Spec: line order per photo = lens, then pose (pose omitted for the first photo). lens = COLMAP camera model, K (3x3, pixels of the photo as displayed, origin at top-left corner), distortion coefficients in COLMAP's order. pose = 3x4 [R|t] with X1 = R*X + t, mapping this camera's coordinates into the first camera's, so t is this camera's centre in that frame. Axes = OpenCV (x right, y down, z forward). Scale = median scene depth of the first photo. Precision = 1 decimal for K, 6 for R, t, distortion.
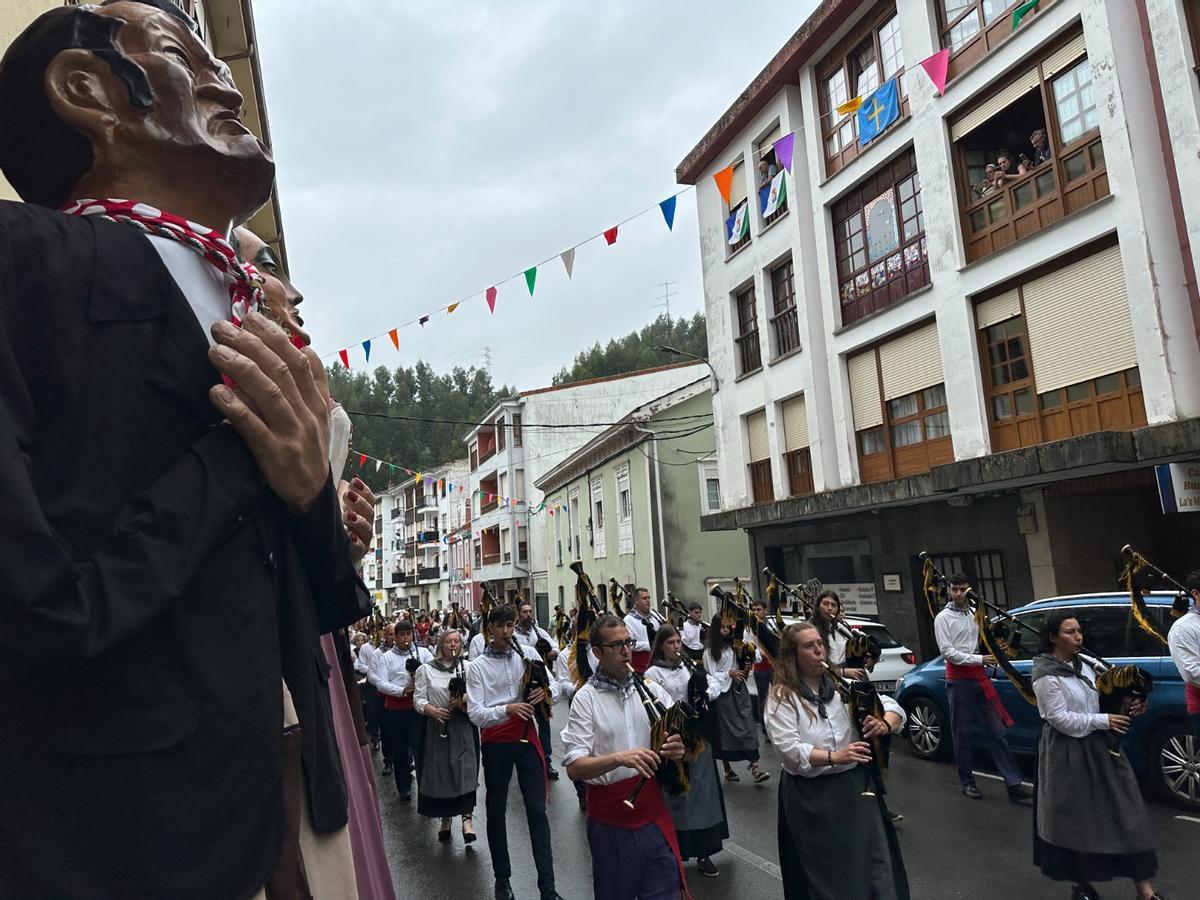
lens RADIAL K [[808.2, 0, 602.7], [0, 808.2, 452.6], [0, 0, 1]] dist [0.100877, -0.132336]
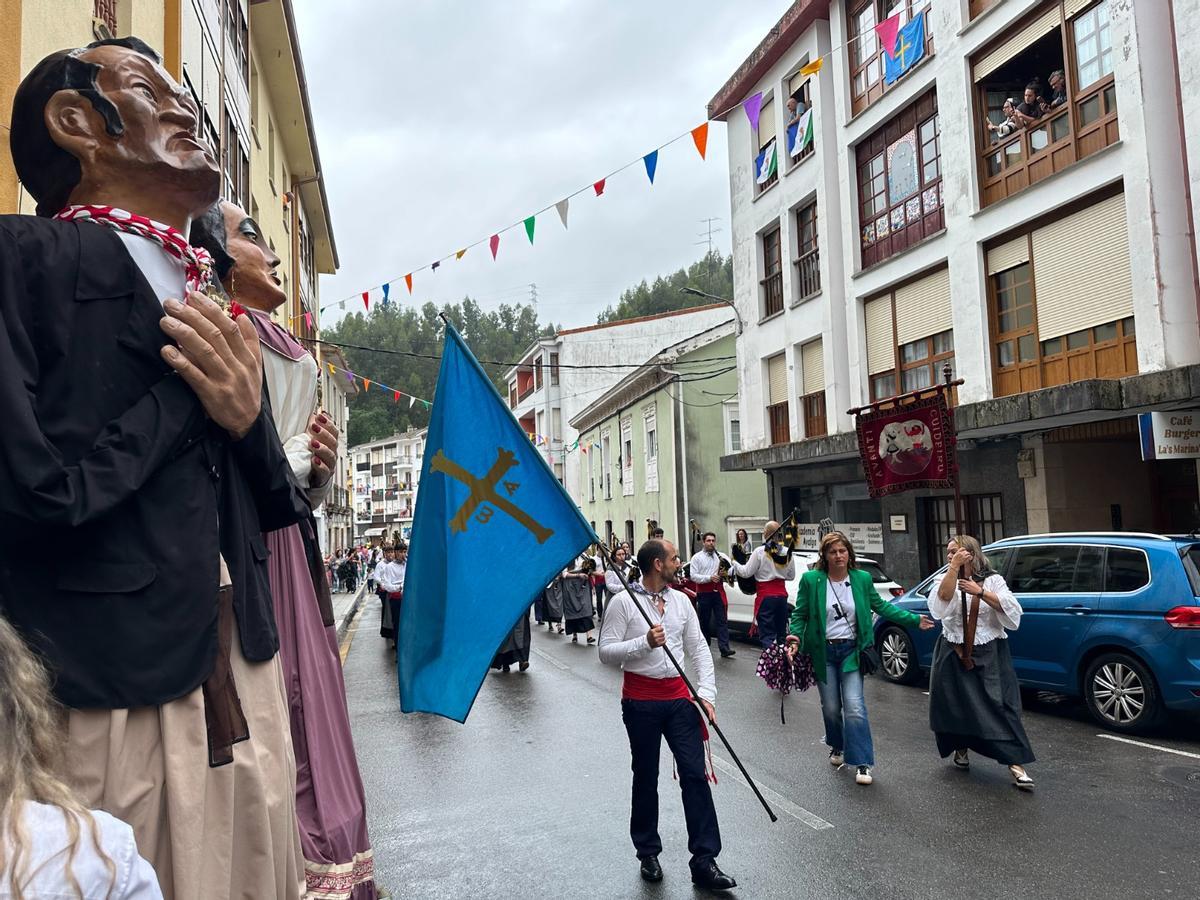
lens RADIAL K [[809.9, 0, 604.4], [0, 809.9, 460.0], [0, 0, 1]] dist [0.088682, -0.112771]
pose [[0.998242, 0.019918, -0.055831, 0.041782], [-0.015181, 0.996348, 0.084023, -0.001874], [0.057301, -0.083028, 0.994898, -0.043499]]
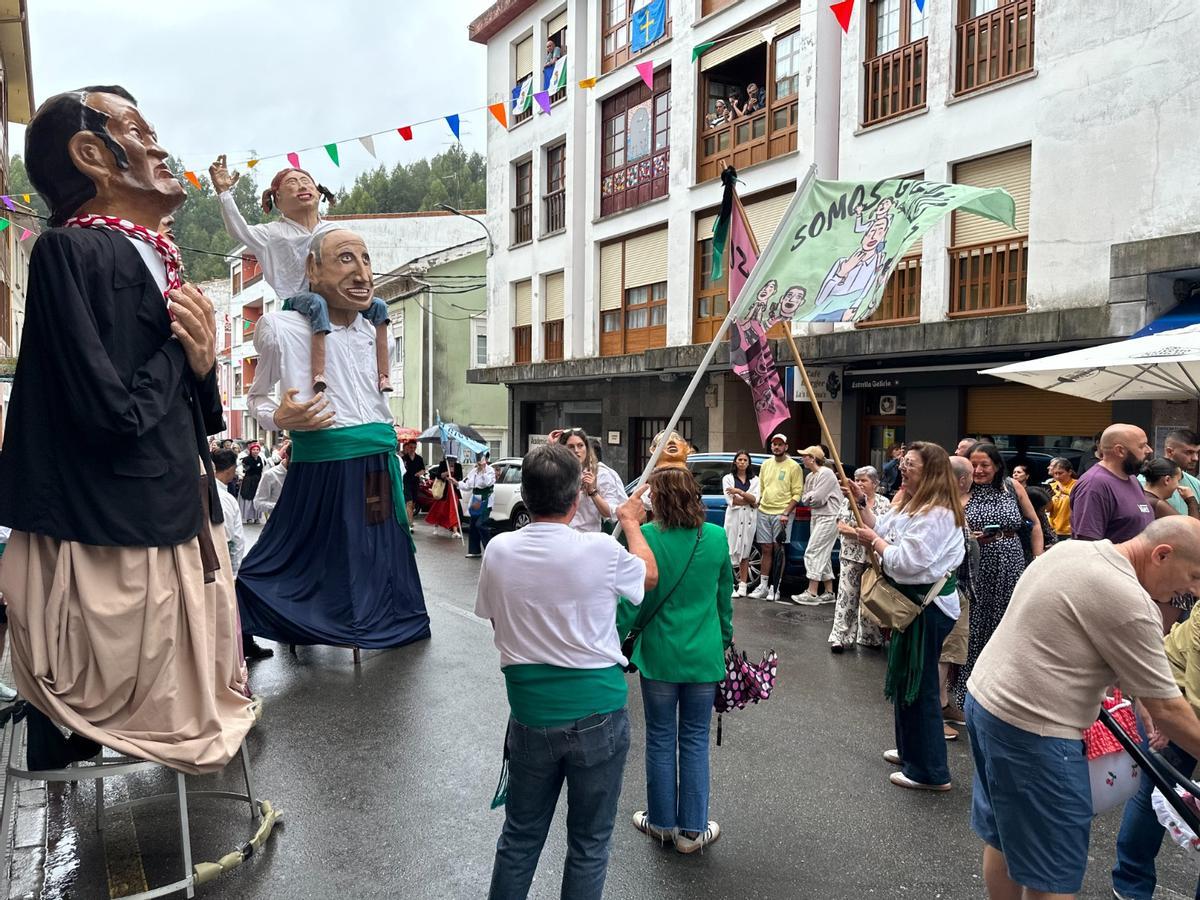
lens RADIAL K [[809.9, 0, 604.4], [0, 809.9, 460.0], [0, 0, 1]] dist [0.088682, -0.112771]
pose [[0.960096, 0.059817, 0.273198, 0.006583], [-0.112039, 0.977311, 0.179754, -0.028252], [-0.256247, -0.203190, 0.945014, -0.167518]]
